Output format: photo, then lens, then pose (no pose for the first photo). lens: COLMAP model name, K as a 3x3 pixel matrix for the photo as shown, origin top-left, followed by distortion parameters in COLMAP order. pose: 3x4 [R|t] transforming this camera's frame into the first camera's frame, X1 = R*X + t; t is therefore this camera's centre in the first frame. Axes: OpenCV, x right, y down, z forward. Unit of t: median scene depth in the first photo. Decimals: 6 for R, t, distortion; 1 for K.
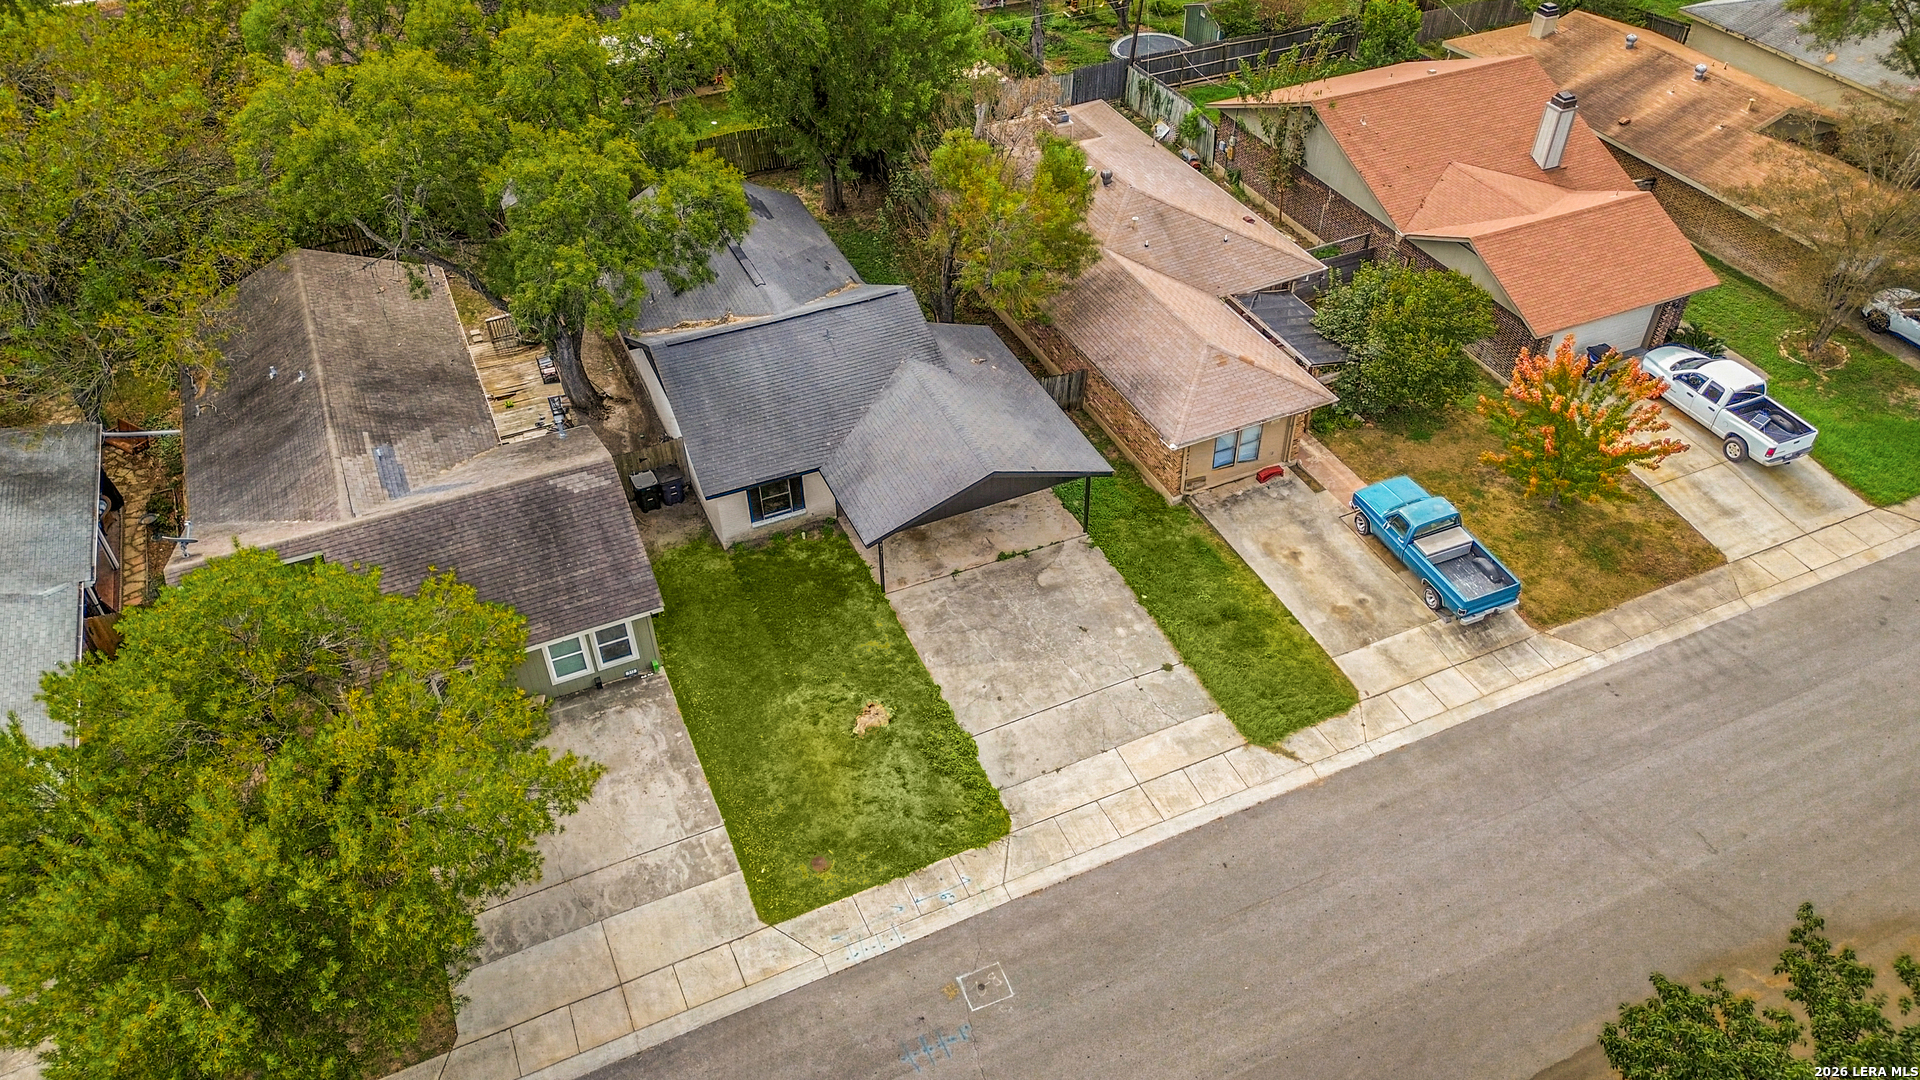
lens RADIAL K [[1379.9, 0, 964.9], [0, 1379.9, 544.2], [0, 0, 1]] dist [0.048527, -0.044393]
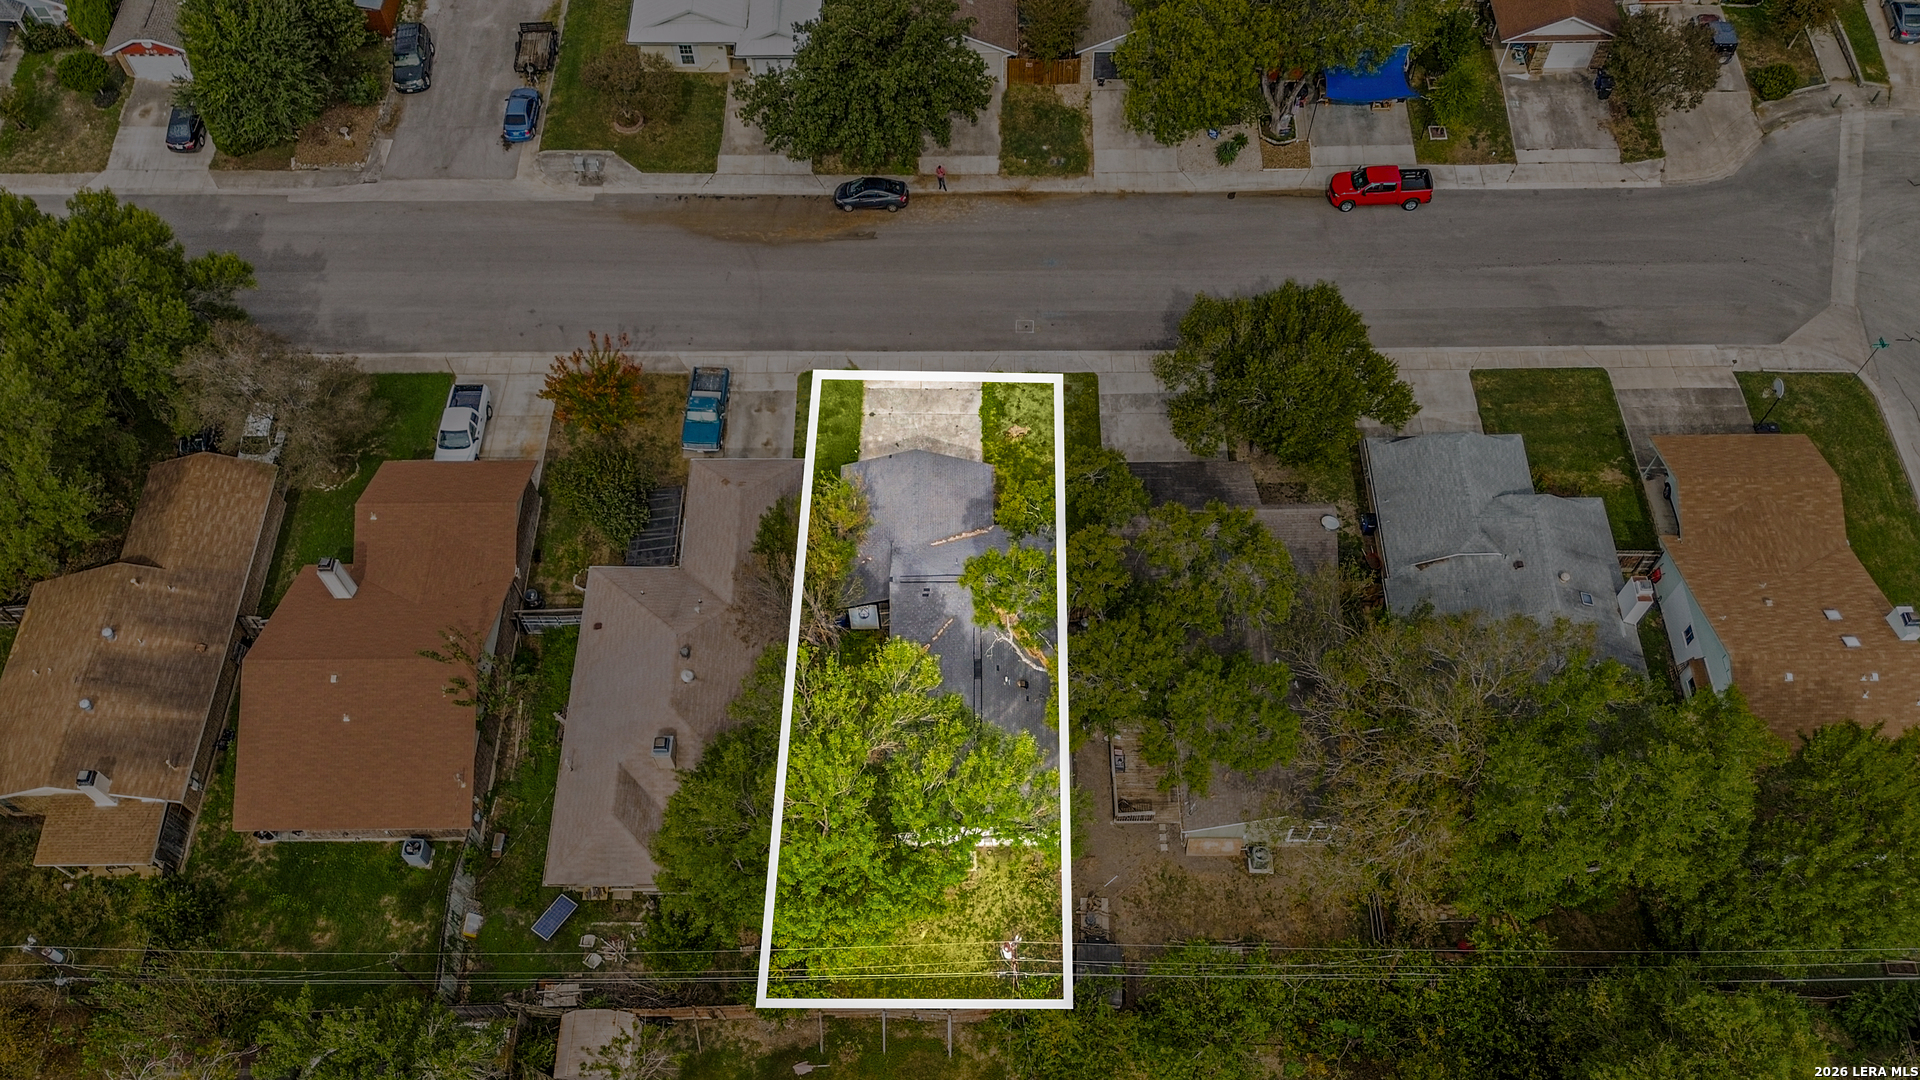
lens RADIAL K [[1379.9, 0, 998.9], [0, 1379.9, 664.1], [0, 0, 1]] dist [0.048527, -0.044393]
pose [[-0.915504, -0.347519, 0.202691, -0.532572], [0.270000, -0.157238, 0.949935, -1.750426], [-0.298250, 0.924395, 0.237782, 0.767329]]
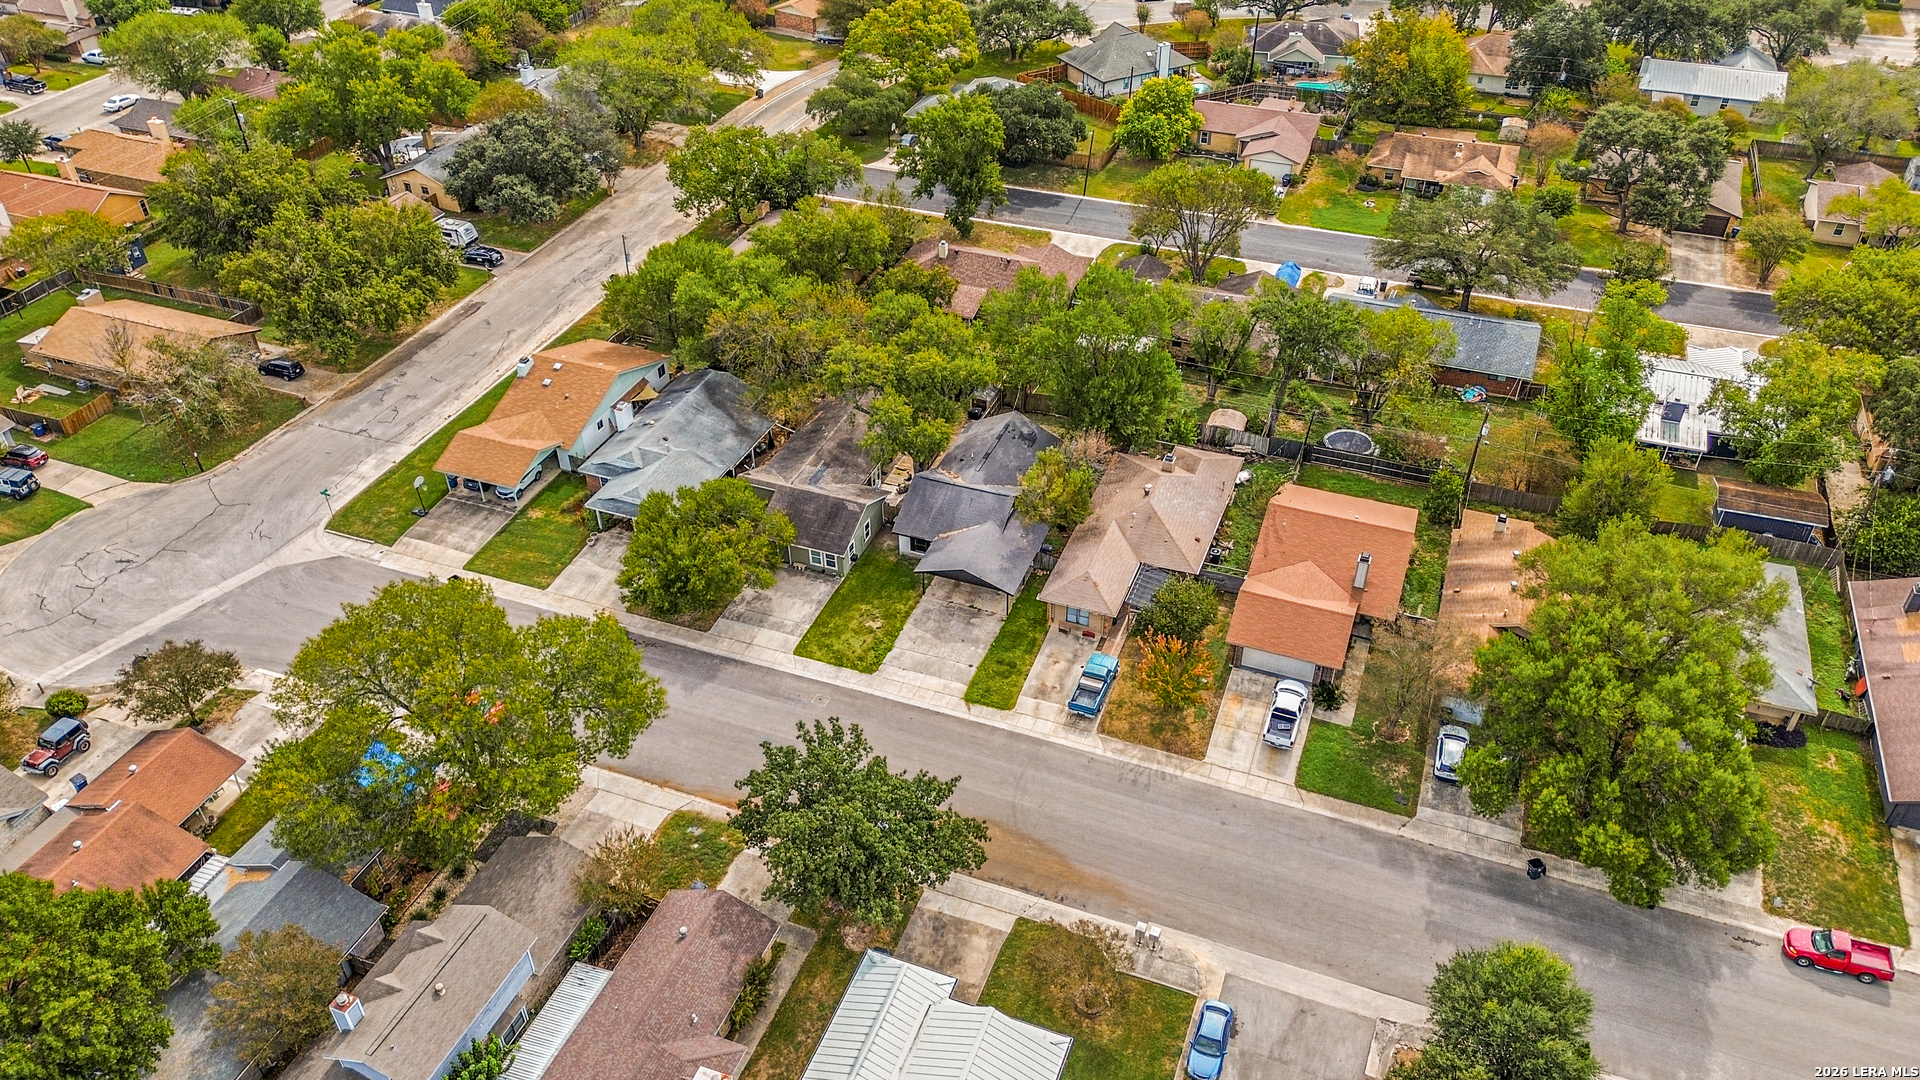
lens RADIAL K [[1379.9, 0, 962.7], [0, 1379.9, 539.4], [0, 0, 1]] dist [0.048527, -0.044393]
pose [[0.701584, 0.435095, -0.564334, 1.424961], [-0.462333, 0.880571, 0.104134, -0.364177], [0.542244, 0.187851, 0.818953, -1.114987]]
